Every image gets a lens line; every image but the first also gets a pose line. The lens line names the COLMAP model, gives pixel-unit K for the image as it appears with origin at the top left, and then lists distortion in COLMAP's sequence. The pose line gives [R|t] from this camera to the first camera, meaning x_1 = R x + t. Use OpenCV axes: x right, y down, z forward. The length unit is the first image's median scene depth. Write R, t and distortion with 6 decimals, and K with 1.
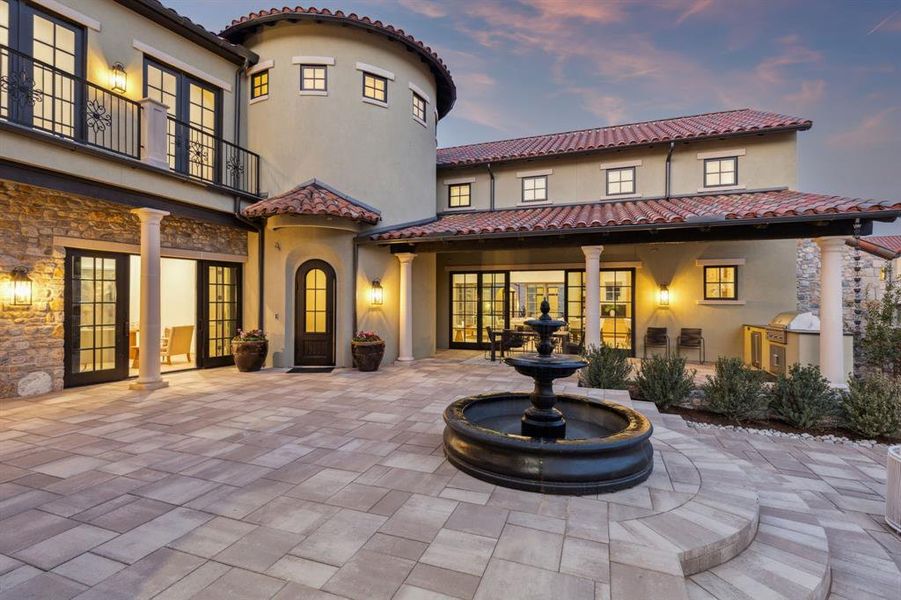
lens RADIAL K [[414.4, 0, 451.0], [0, 414.4, 297.0], [0, 0, 1]] dist [0.000231, -0.000214]
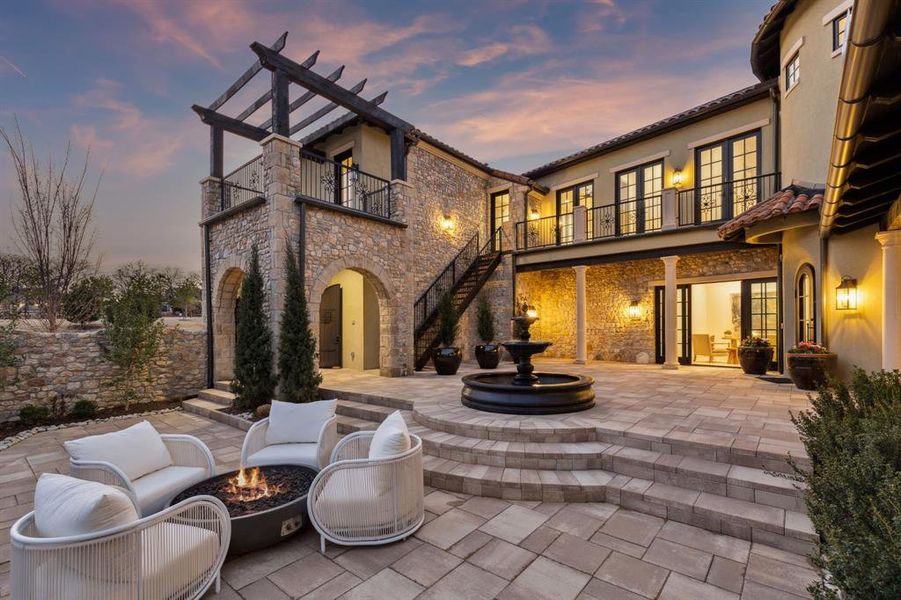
lens RADIAL K [[407.5, 0, 451.0], [0, 407.5, 324.9], [0, 0, 1]] dist [0.001445, -0.000632]
pose [[-0.346666, -0.005364, -0.937973, 0.785186], [0.016713, 0.999790, -0.011895, 0.041907], [0.937840, -0.019800, -0.346504, 0.568384]]
